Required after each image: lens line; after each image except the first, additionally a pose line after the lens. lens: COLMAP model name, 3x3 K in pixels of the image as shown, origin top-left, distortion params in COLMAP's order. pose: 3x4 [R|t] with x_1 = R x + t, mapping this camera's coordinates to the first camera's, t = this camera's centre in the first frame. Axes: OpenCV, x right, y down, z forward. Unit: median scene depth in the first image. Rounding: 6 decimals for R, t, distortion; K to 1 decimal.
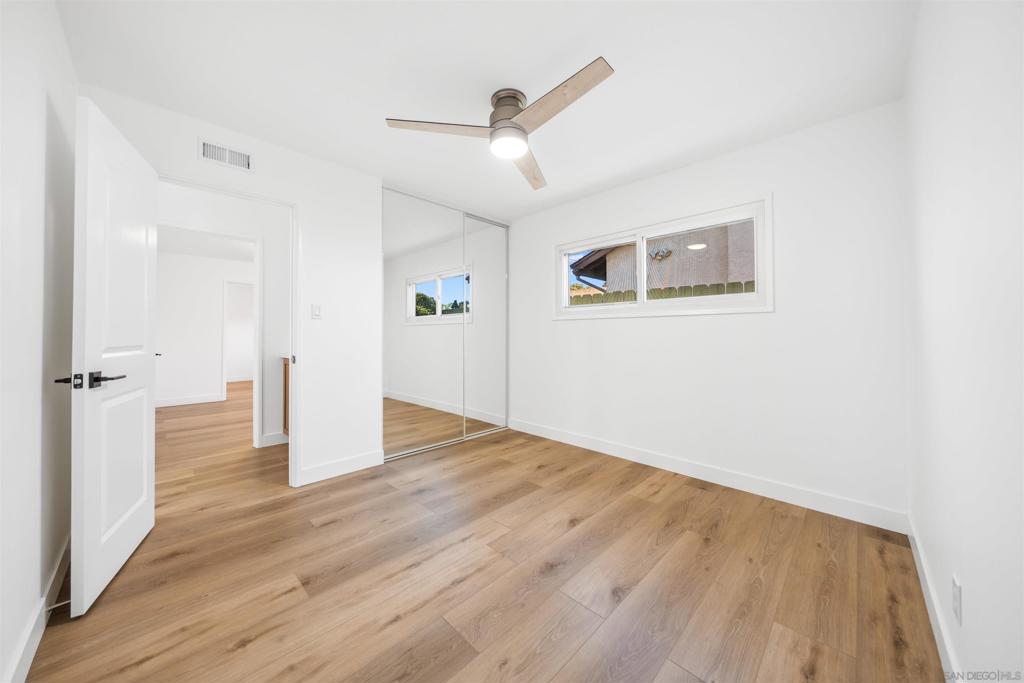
lens RADIAL K [[348.7, 0, 509.9], [0, 348.7, 343.3], [0, 0, 1]] dist [-0.000904, -0.000099]
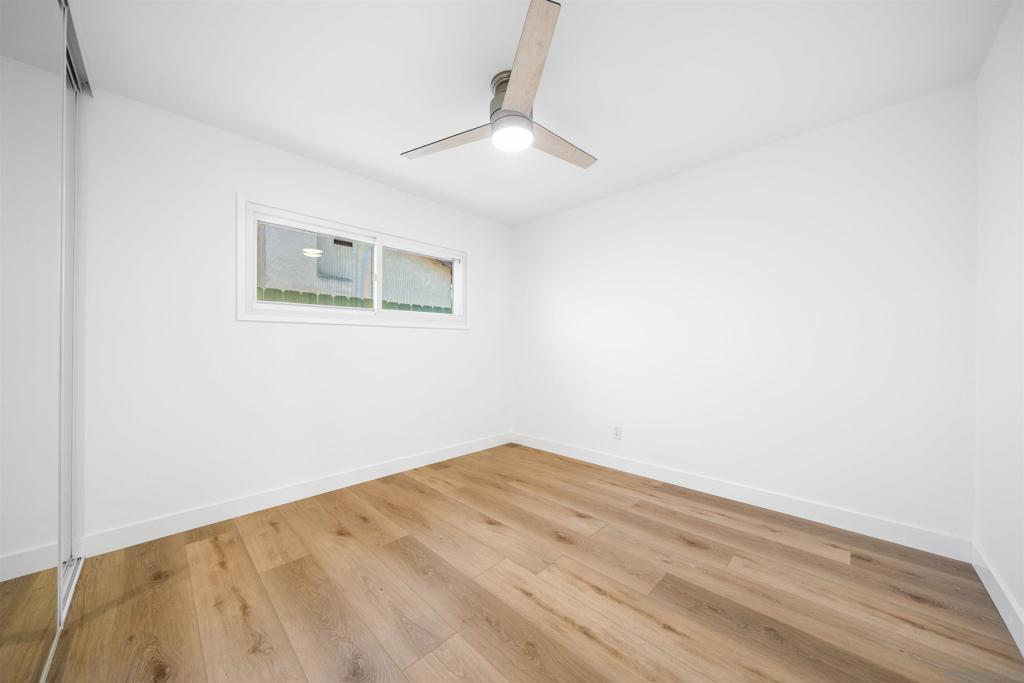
lens RADIAL K [[348.7, 0, 509.9], [0, 348.7, 343.3], [0, 0, 1]] dist [-0.000904, -0.000099]
pose [[0.001719, 0.006630, 0.999977, -0.818818], [0.018404, 0.999808, -0.006661, -0.019334], [-0.999829, 0.018415, 0.001597, 0.880367]]
